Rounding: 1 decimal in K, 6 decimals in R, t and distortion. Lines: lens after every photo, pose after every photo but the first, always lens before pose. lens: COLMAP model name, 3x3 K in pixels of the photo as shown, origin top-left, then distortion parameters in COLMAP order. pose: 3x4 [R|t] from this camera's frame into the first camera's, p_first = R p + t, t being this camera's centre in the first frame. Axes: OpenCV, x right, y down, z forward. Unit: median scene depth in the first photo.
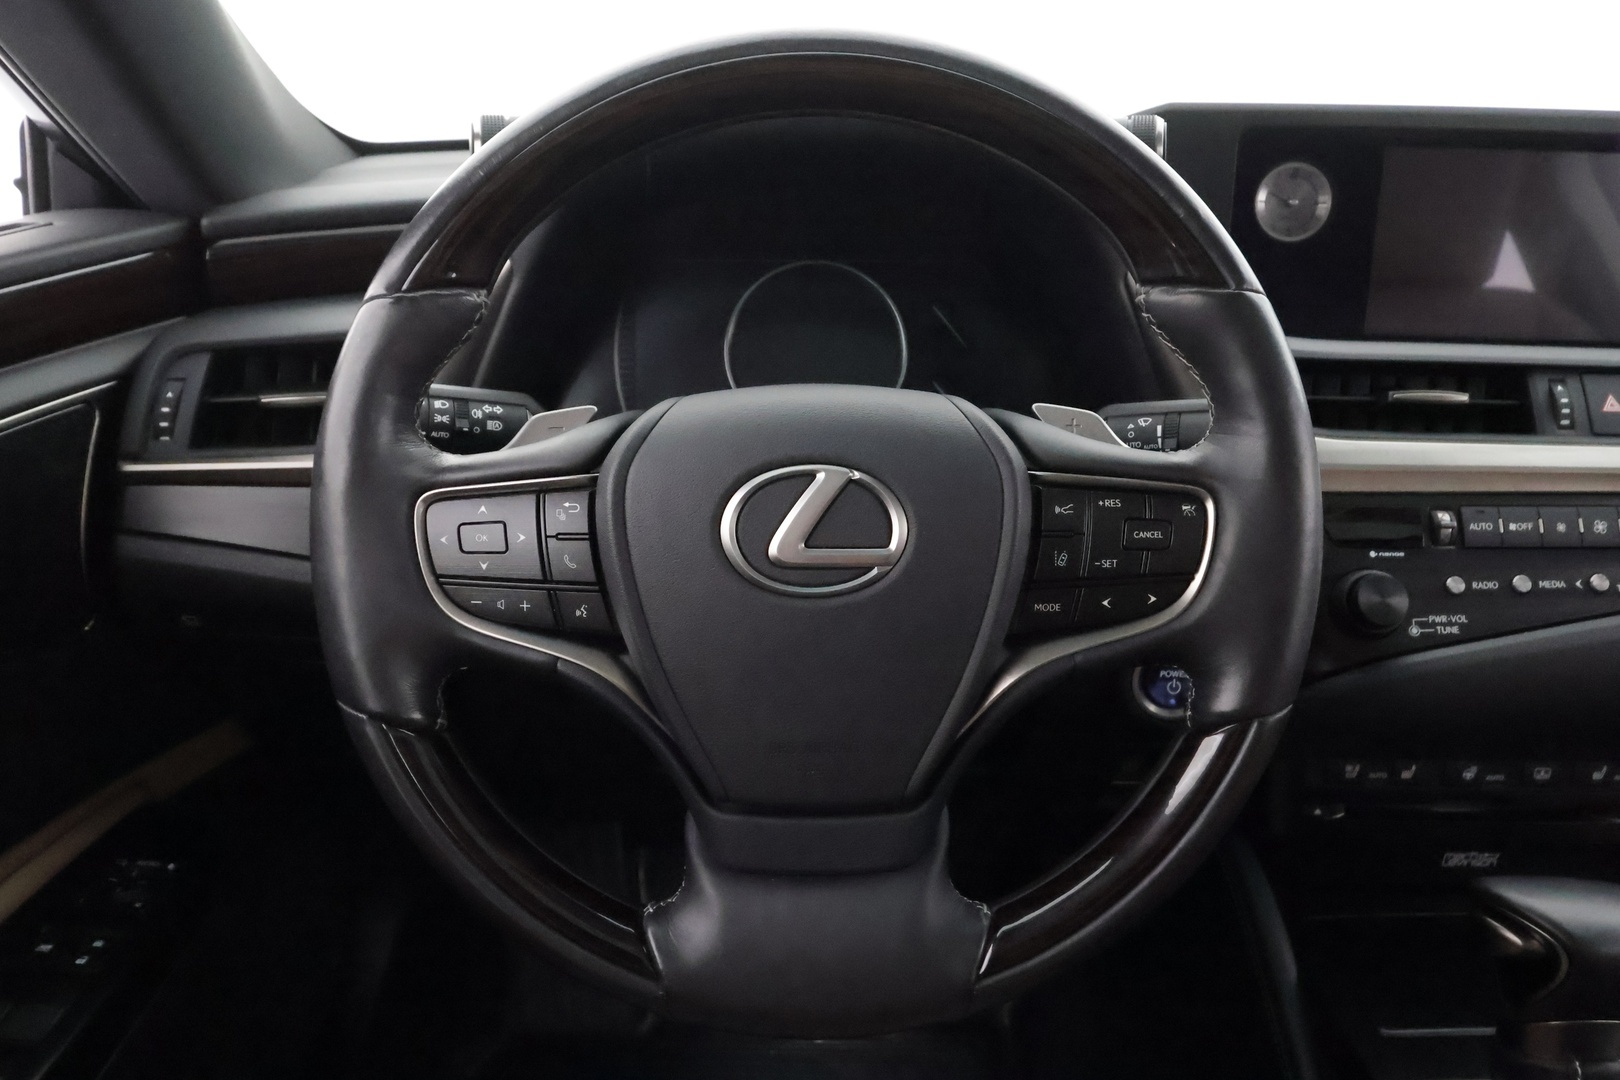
lens RADIAL K [[1242.0, 0, 809.3], [0, 1242.0, 544.2], [0, 0, 1]] dist [0.025175, -0.003955]
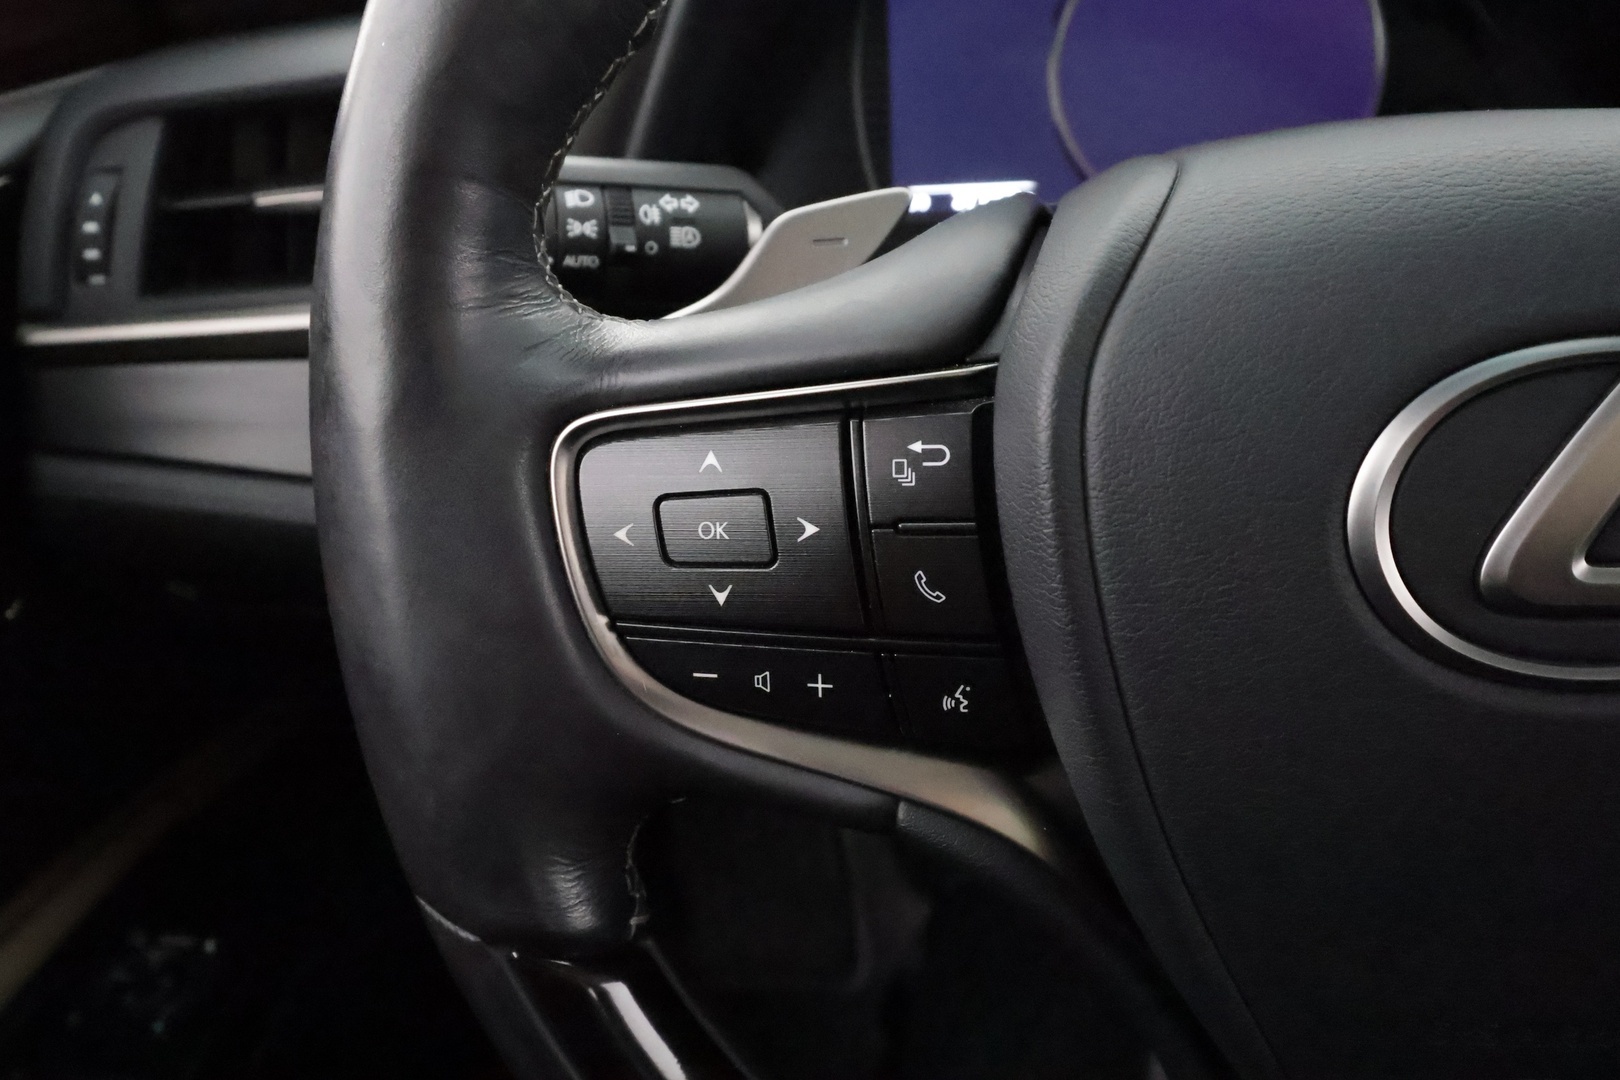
lens RADIAL K [[1317.5, 0, 811.7], [0, 1317.5, 551.5], [0, 0, 1]] dist [0.017134, -0.017415]
pose [[0.995174, -0.017954, -0.096473, -0.166406], [0.034015, 0.985282, 0.167518, -0.062817], [0.092045, -0.169991, 0.981137, 0.504205]]
